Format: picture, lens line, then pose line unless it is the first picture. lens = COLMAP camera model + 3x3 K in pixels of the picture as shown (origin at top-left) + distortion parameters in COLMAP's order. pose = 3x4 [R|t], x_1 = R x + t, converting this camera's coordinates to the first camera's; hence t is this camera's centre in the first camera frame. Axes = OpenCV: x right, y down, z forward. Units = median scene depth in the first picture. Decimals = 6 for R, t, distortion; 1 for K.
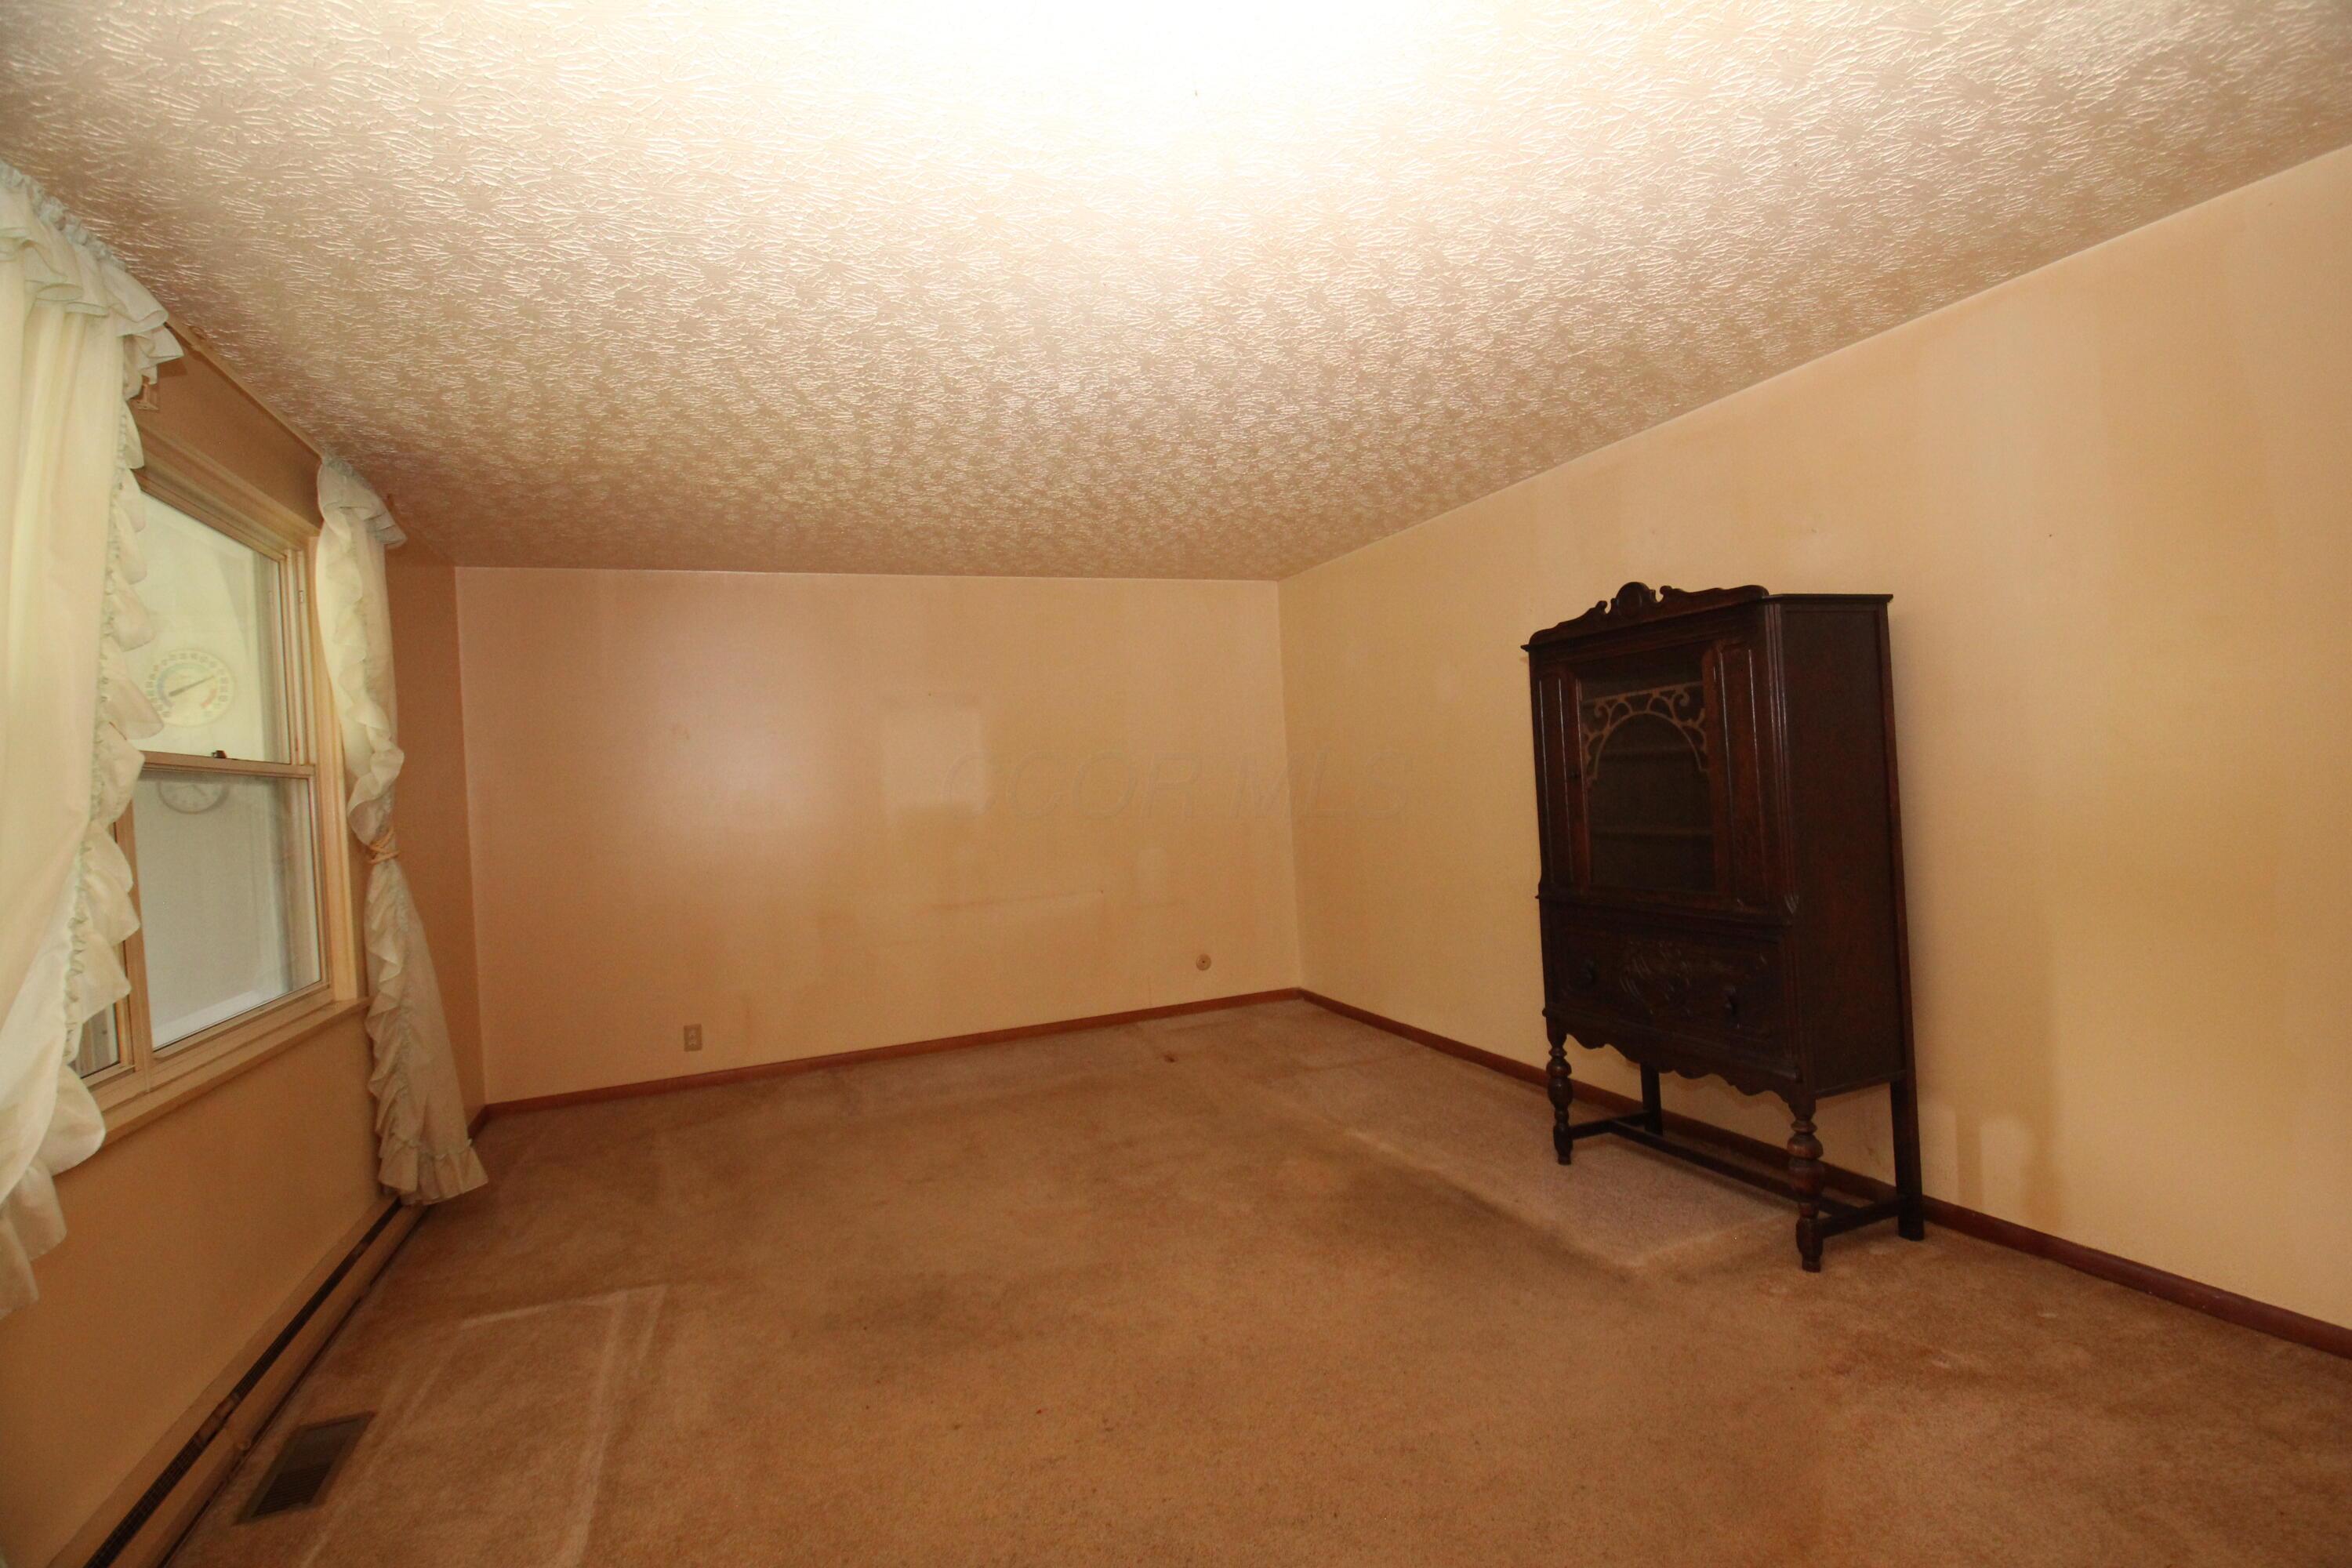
lens RADIAL K [[1113.0, 0, 1176.0], [0, 1113.0, 784.0], [0, 0, 1]] dist [0.034232, -0.035921]
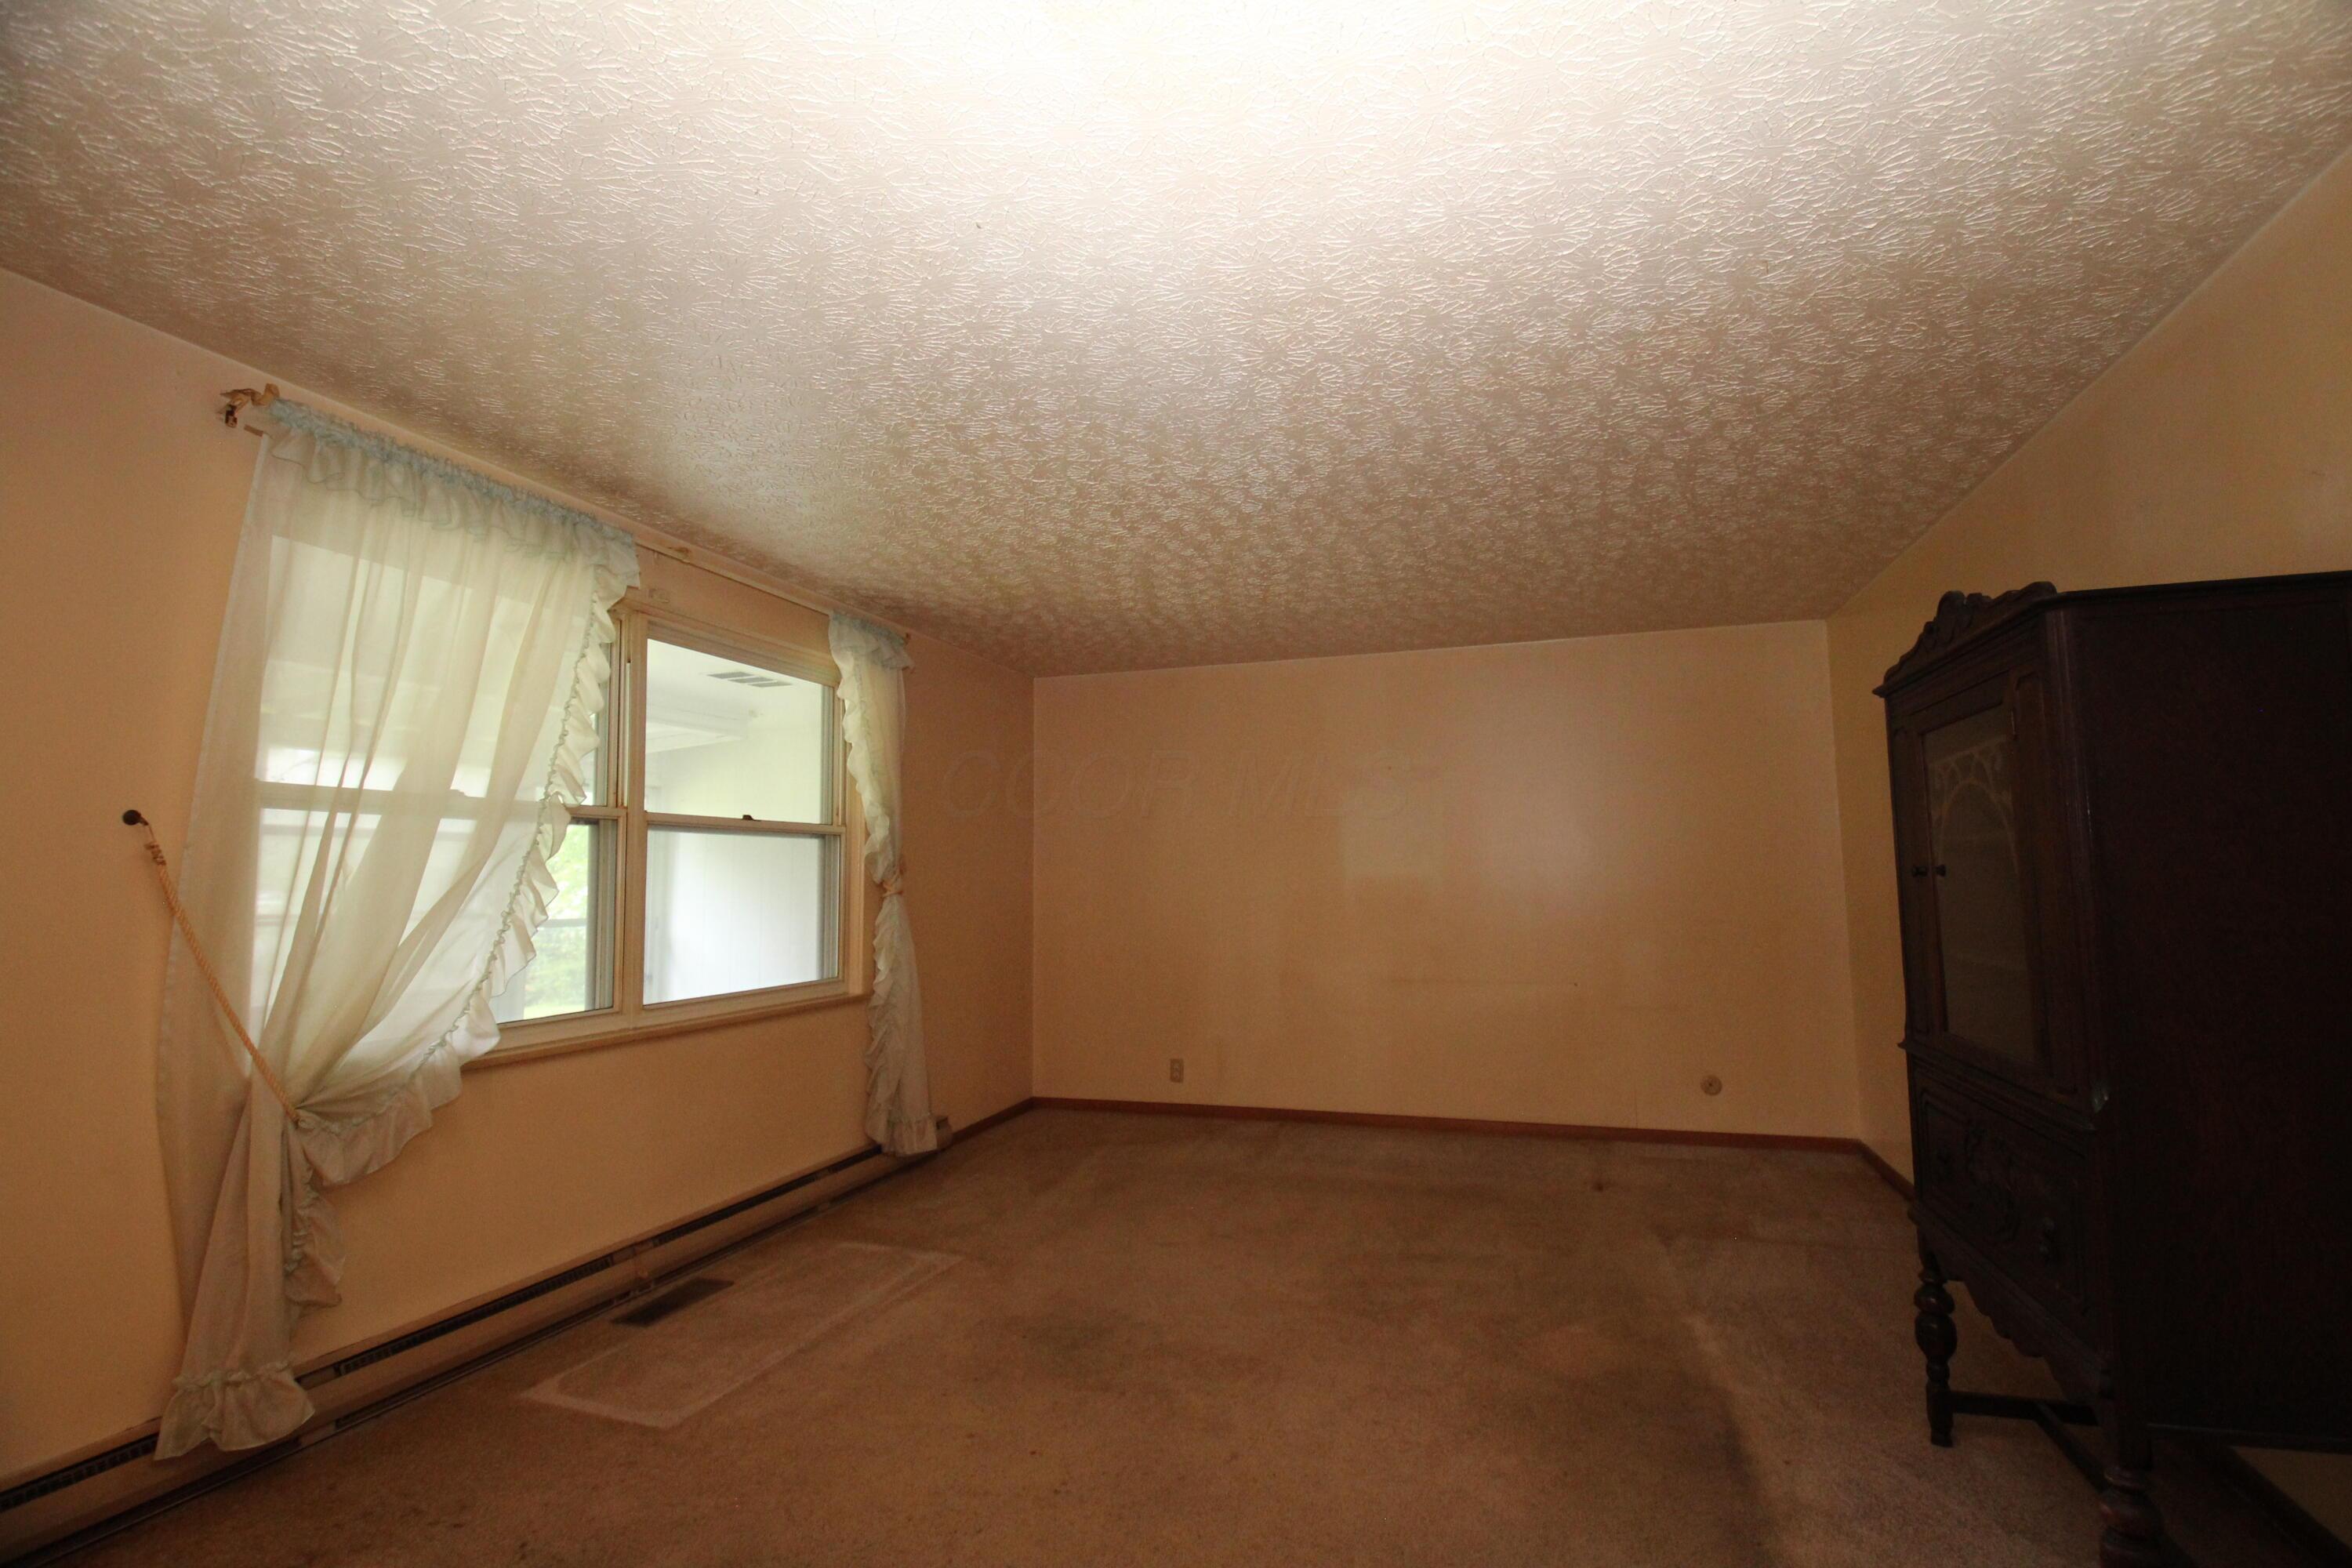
lens RADIAL K [[1101.2, 0, 1172.3], [0, 1101.2, 771.4], [0, 0, 1]] dist [0.030389, -0.034550]
pose [[0.765640, -0.015827, -0.643074, 0.450896], [-0.035131, 0.997177, -0.066369, -0.006861], [0.642309, 0.073406, 0.762923, 0.172943]]
